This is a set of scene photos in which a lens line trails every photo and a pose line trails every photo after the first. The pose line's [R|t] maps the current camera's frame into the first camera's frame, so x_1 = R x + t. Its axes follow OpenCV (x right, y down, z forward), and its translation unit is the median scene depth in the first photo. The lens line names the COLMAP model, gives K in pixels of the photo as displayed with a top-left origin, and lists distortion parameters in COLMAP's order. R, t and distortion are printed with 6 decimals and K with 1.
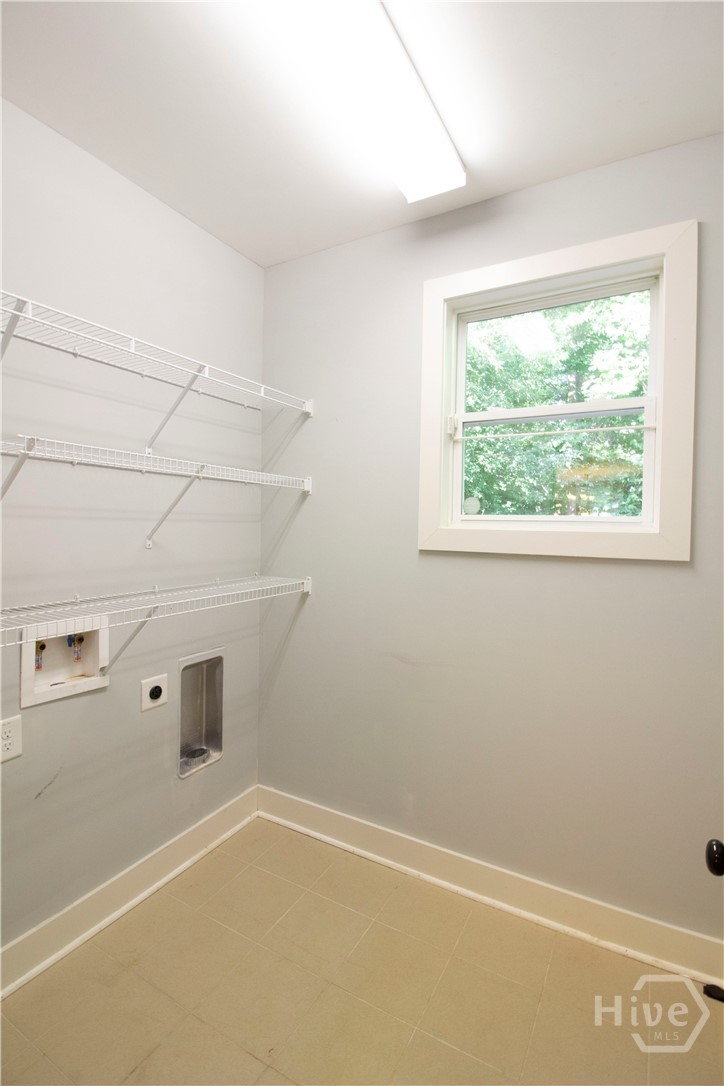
lens RADIAL K [[504.5, 0, 362.5], [0, 504.5, 540.3], [0, 0, 1]] dist [-0.018105, -0.001330]
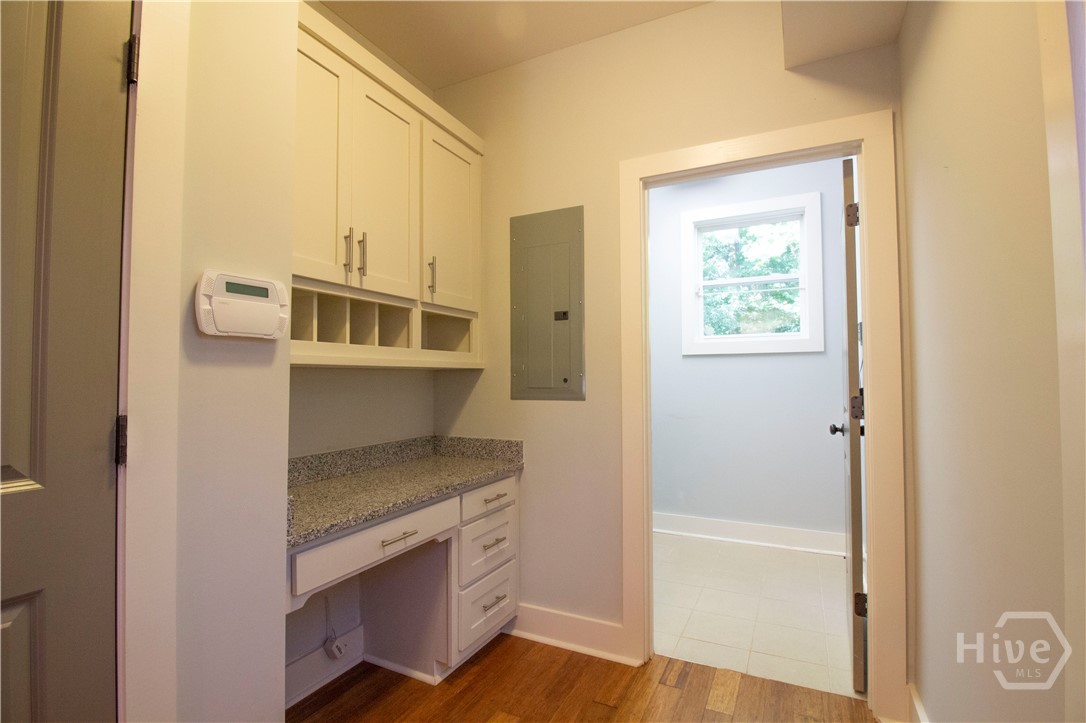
lens RADIAL K [[504.5, 0, 542.2], [0, 504.5, 363.3], [0, 0, 1]] dist [-0.018105, -0.001330]
pose [[0.998865, -0.016063, 0.044844, -0.123547], [0.018737, 0.998031, -0.059856, 0.038417], [-0.043794, 0.060628, 0.997199, -0.207020]]
